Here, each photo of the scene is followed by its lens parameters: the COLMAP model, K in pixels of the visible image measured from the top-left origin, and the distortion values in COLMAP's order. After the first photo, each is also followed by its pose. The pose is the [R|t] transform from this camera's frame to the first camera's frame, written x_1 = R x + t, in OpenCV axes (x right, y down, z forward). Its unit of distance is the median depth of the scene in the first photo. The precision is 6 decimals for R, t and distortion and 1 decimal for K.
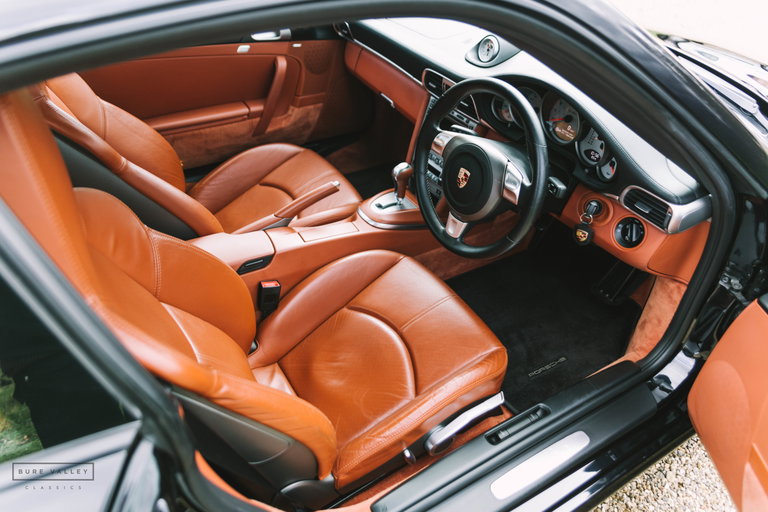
lens RADIAL K [[557.9, 0, 384.7], [0, 557.9, 252.3], [0, 0, 1]] dist [-0.011422, -0.001027]
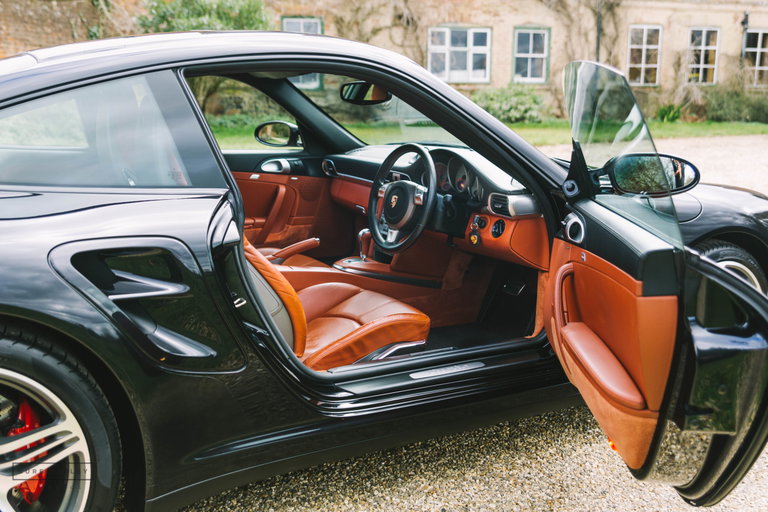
lens RADIAL K [[800.4, 0, 383.5], [0, 800.4, 259.8], [0, 0, 1]] dist [-0.015051, 0.000000]
pose [[0.999600, -0.002213, -0.028180, 0.133076], [-0.010432, 0.897659, -0.440568, 0.790350], [0.026271, 0.440686, 0.897277, -0.761614]]
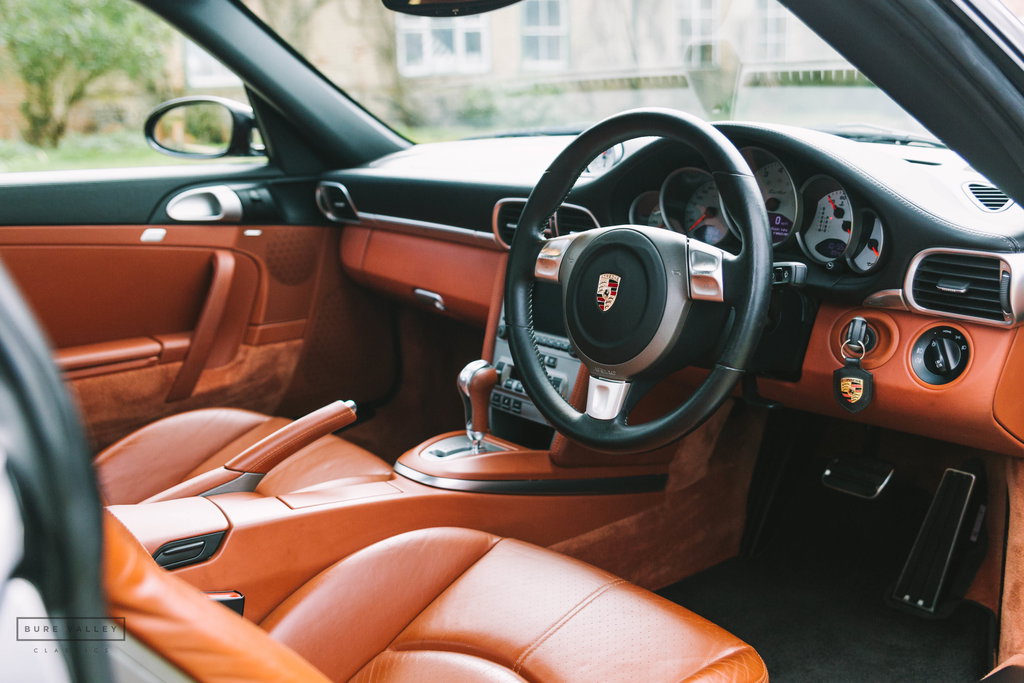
lens RADIAL K [[1067.2, 0, 512.9], [0, 1067.2, 333.3], [0, 0, 1]] dist [-0.015051, 0.000000]
pose [[0.988630, -0.079943, 0.127357, -0.057517], [0.126735, 0.898814, -0.419609, 0.233412], [-0.080925, 0.430978, 0.898726, 0.102216]]
